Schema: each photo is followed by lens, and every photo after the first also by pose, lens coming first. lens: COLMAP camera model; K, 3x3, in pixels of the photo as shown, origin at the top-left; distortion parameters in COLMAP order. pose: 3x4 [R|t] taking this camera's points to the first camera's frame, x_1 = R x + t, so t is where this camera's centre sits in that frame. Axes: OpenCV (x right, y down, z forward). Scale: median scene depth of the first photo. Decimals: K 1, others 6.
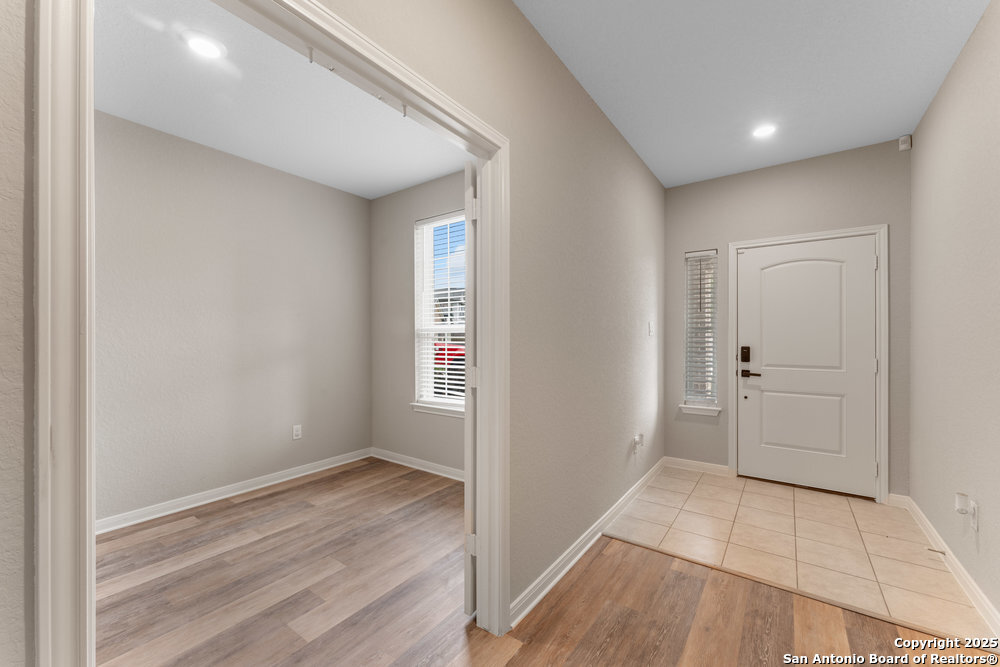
lens RADIAL K [[399.8, 0, 499.2], [0, 399.8, 337.0], [0, 0, 1]] dist [0.001415, 0.000204]
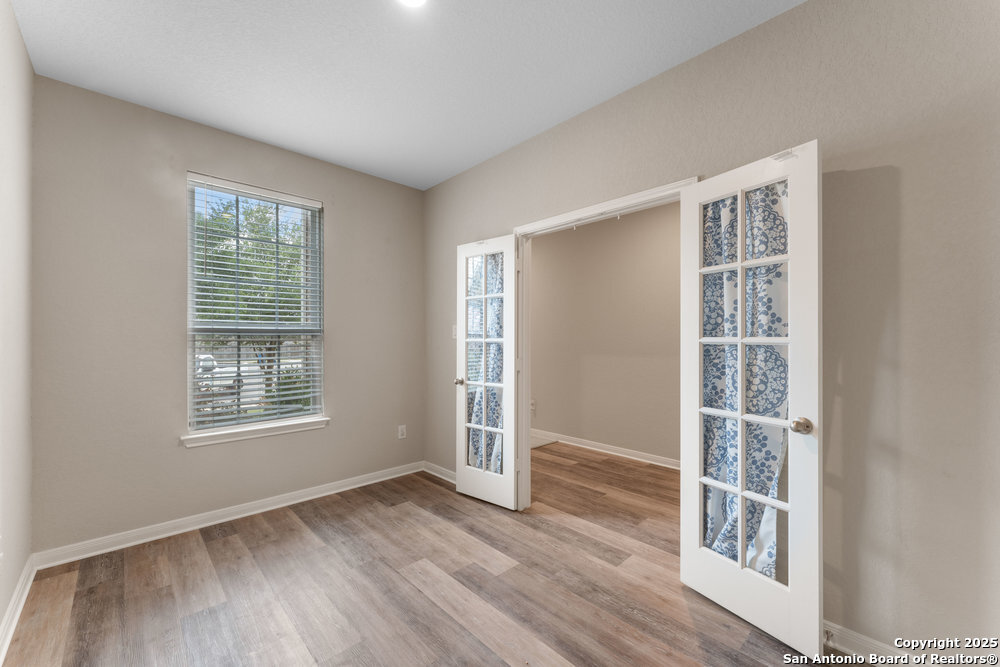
lens RADIAL K [[399.8, 0, 499.2], [0, 399.8, 337.0], [0, 0, 1]] dist [0.001415, 0.000204]
pose [[0.186970, 0.010251, 0.982312, -0.933923], [-0.001380, 0.999947, -0.010172, 0.002315], [-0.982365, 0.000547, 0.186974, 0.413817]]
